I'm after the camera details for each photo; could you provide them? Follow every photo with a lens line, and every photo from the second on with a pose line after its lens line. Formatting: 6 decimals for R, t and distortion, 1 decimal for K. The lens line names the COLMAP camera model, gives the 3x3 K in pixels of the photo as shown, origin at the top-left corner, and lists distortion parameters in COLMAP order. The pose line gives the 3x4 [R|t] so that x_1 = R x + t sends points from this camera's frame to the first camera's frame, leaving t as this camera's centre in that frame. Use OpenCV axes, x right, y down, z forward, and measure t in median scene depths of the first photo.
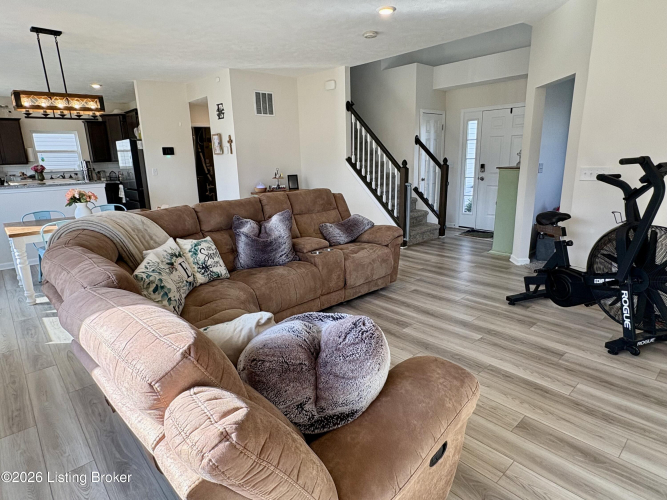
lens RADIAL K [[383.9, 0, 333.5], [0, 383.9, 250.0], [0, 0, 1]] dist [0.001008, -0.000152]
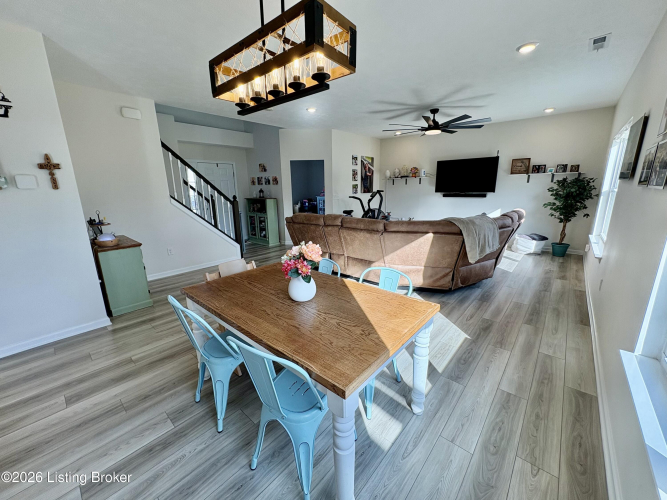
lens RADIAL K [[266.4, 0, 333.5], [0, 266.4, 250.0], [0, 0, 1]] dist [0.000545, -0.000013]
pose [[-0.113646, -0.203977, 0.972357, -0.689772], [0.257556, 0.939192, 0.227122, -0.150004], [-0.959557, 0.276248, -0.054200, 0.652812]]
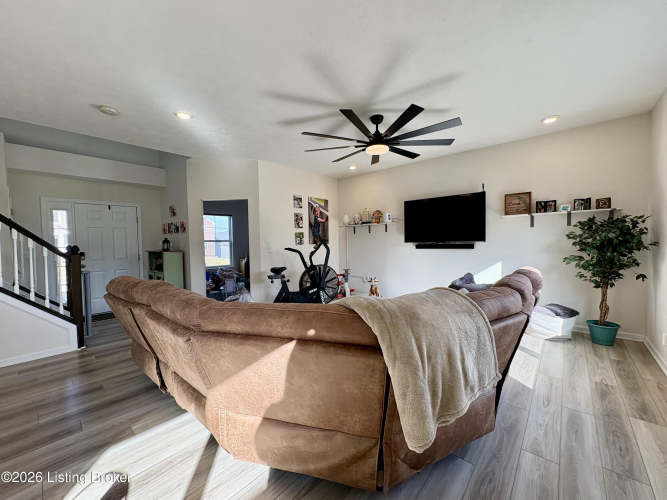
lens RADIAL K [[266.4, 0, 333.5], [0, 266.4, 250.0], [0, 0, 1]] dist [0.000545, -0.000013]
pose [[-0.111794, -0.006254, 0.993712, -0.405982], [0.260332, 0.964871, 0.035360, -0.080857], [-0.959025, 0.262648, -0.106238, 0.431858]]
